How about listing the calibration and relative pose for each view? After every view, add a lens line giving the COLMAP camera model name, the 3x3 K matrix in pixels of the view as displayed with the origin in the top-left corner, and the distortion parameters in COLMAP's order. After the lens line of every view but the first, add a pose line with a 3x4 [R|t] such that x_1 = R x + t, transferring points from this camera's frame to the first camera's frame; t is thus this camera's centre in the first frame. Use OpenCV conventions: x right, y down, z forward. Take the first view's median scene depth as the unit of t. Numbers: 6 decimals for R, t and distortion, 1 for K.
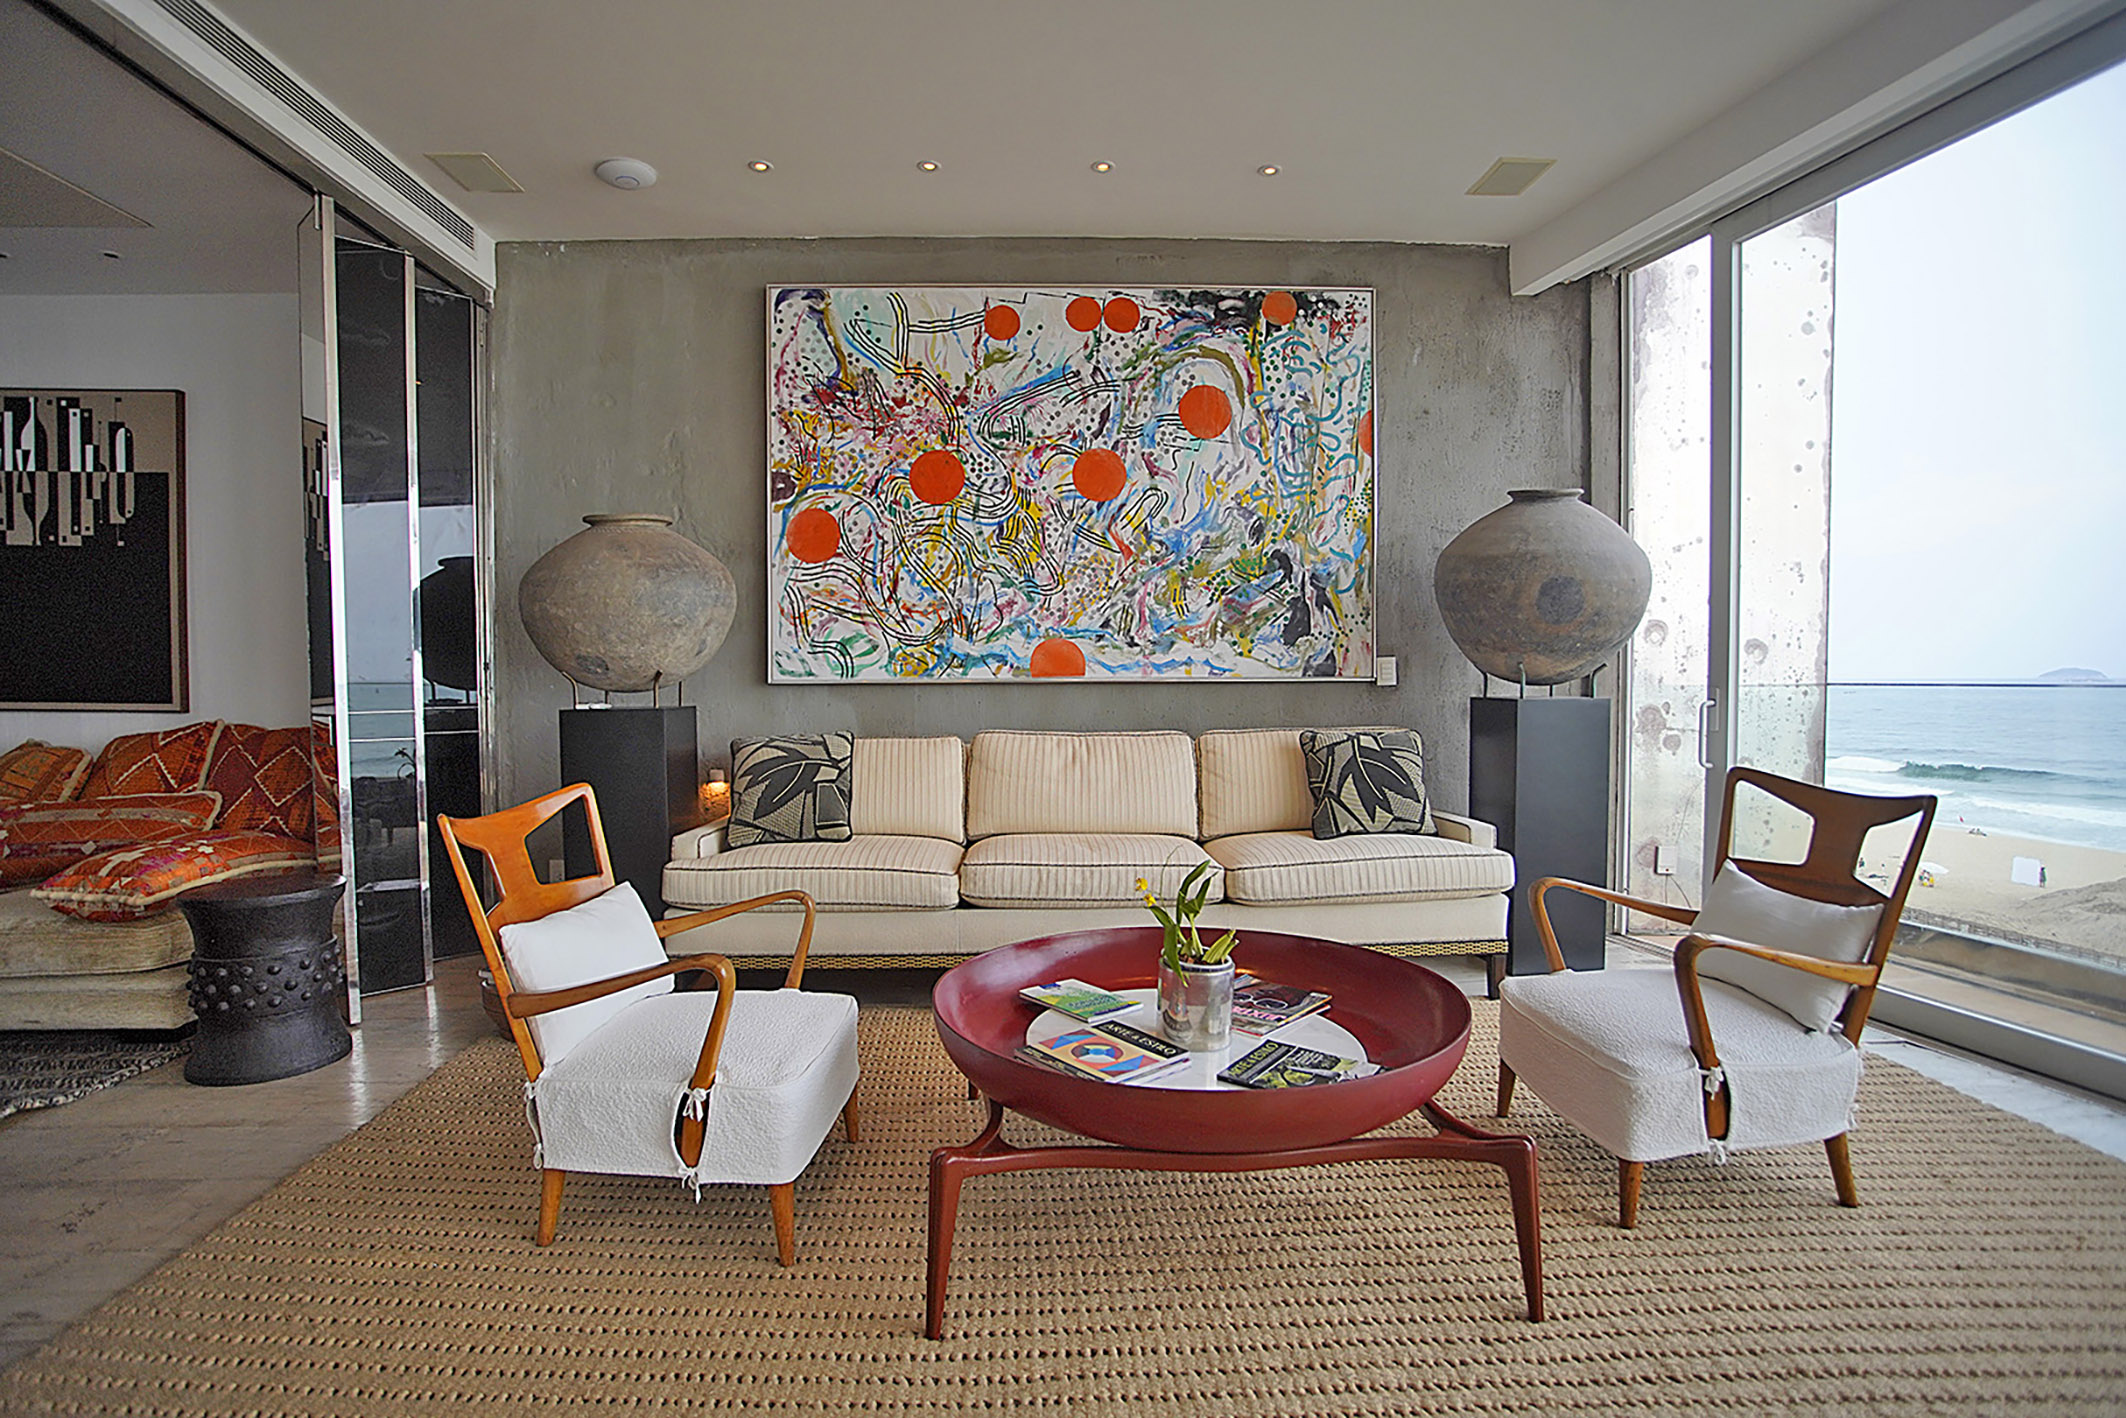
lens RADIAL K [[1040.1, 0, 1058.1], [0, 1040.1, 717.1], [0, 0, 1]] dist [-0.059276, 0.017561]
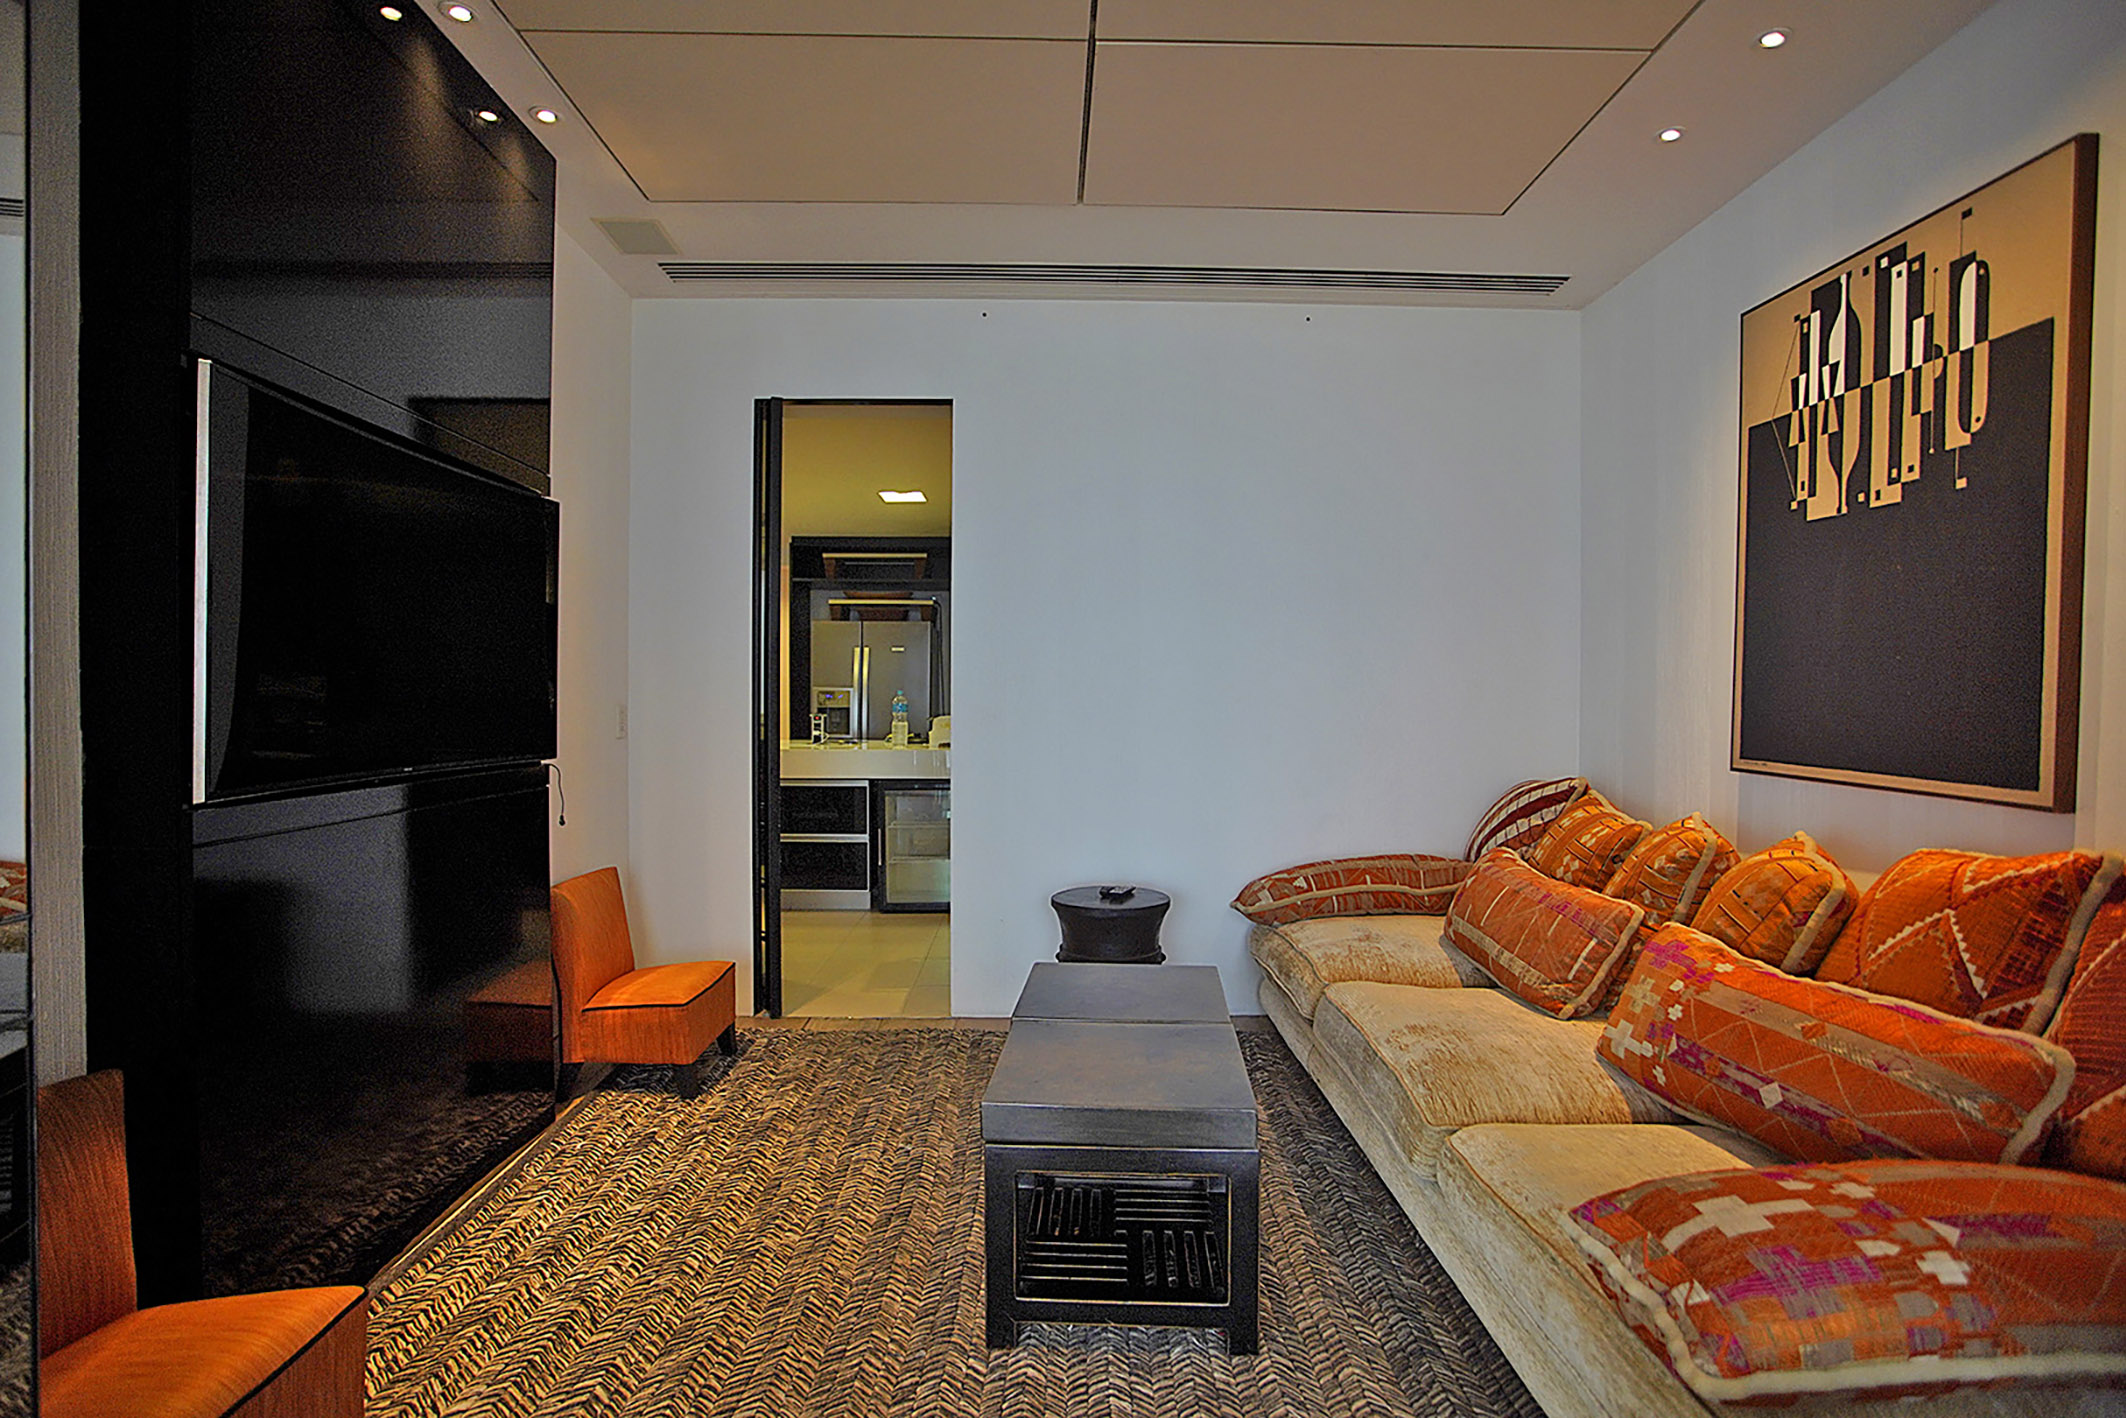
lens RADIAL K [[1040.1, 0, 1072.7], [0, 1040.1, 723.6], [0, 0, 1]] dist [-0.059276, 0.017561]
pose [[-0.013687, 0.027360, -0.999532, -0.389773], [-0.048673, 0.998422, 0.027996, -0.037322], [0.998721, 0.049033, -0.012334, 0.532589]]
